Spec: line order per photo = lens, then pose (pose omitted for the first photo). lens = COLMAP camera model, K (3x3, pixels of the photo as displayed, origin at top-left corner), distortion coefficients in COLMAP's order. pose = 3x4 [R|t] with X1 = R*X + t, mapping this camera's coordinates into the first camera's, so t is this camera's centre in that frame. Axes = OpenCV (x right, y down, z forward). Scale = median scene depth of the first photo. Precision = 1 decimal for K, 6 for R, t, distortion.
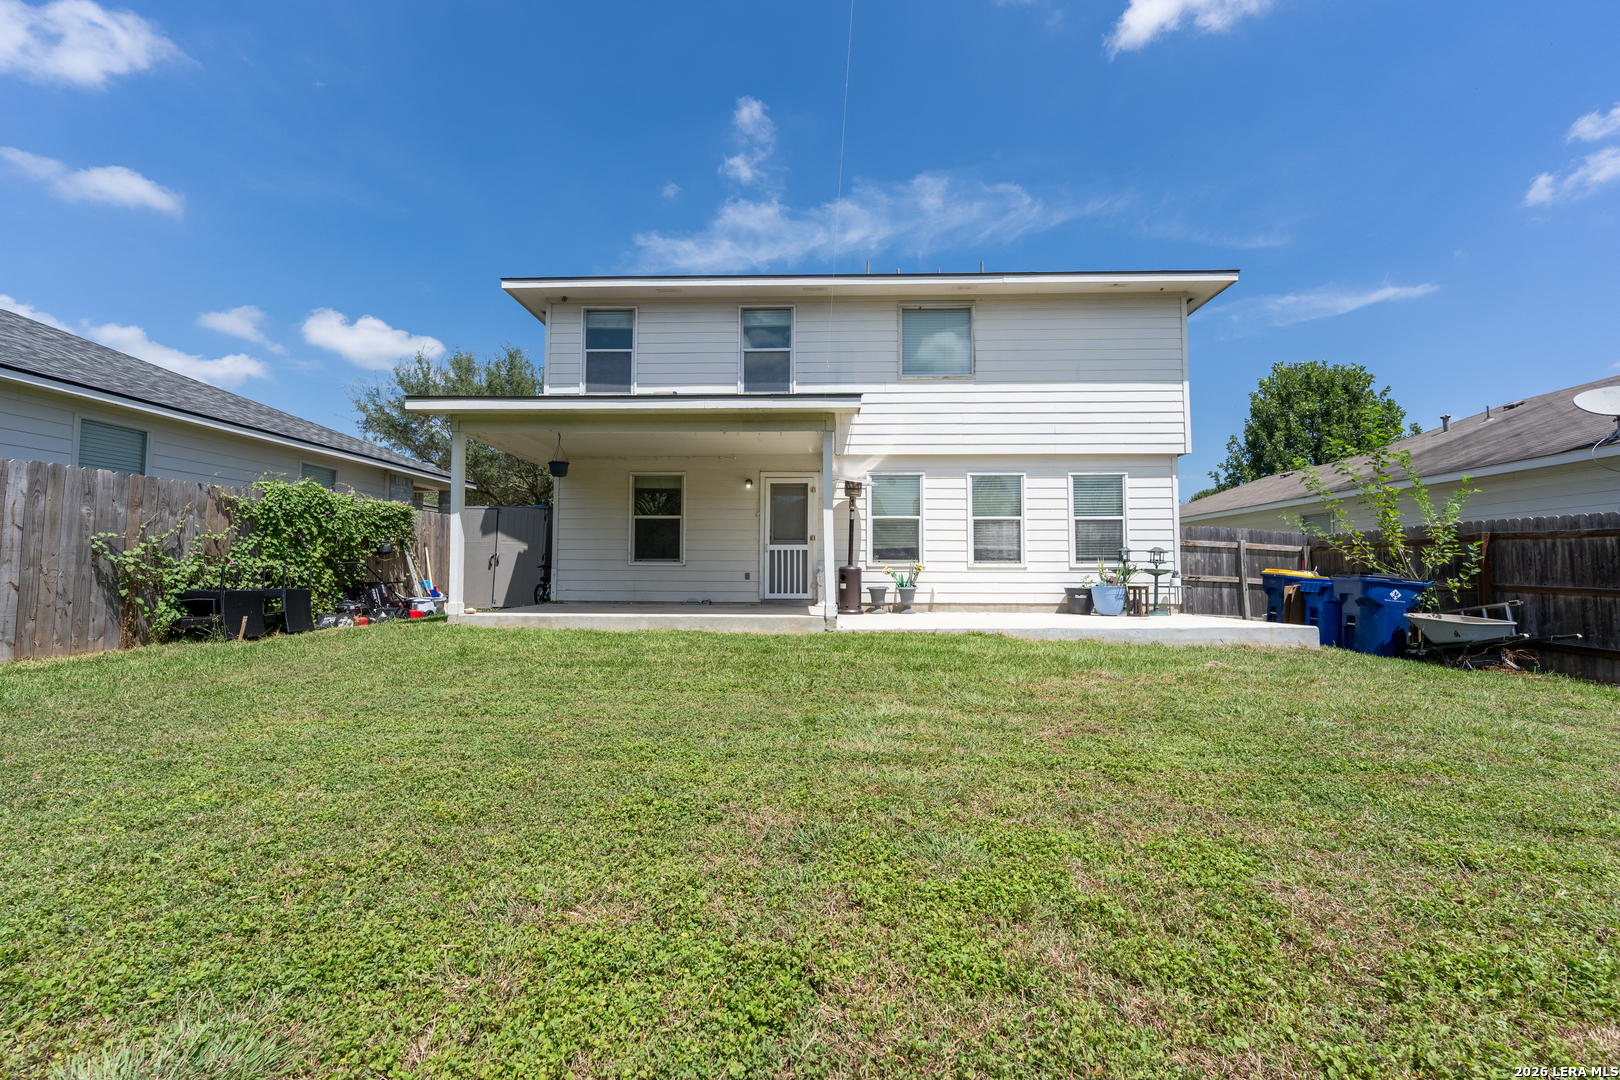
lens RADIAL K [[661.9, 0, 805.1], [0, 661.9, 540.3], [0, 0, 1]] dist [0.000455, -0.000433]
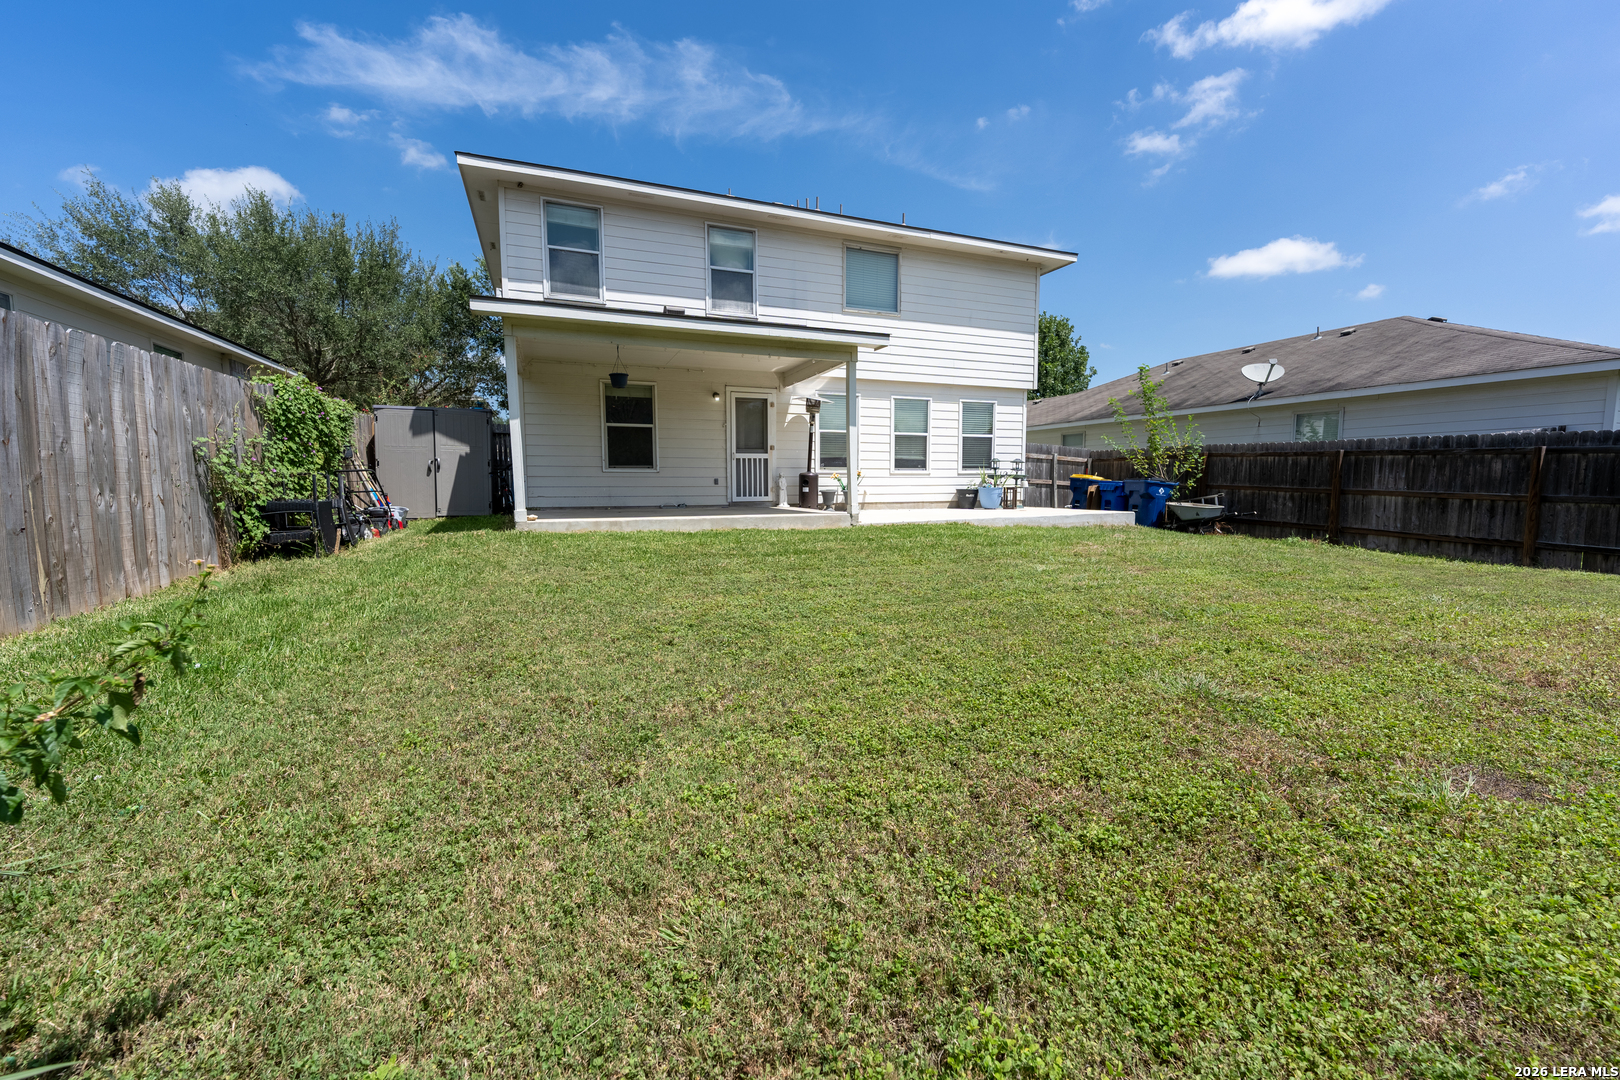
lens RADIAL K [[676.9, 0, 810.0], [0, 676.9, 540.0], [0, 0, 1]] dist [0.015090, 0.000185]
pose [[0.908225, -0.042342, 0.416335, -0.423780], [-0.018297, 0.989899, 0.140588, -0.011519], [-0.418083, -0.135304, 0.898276, -0.099411]]
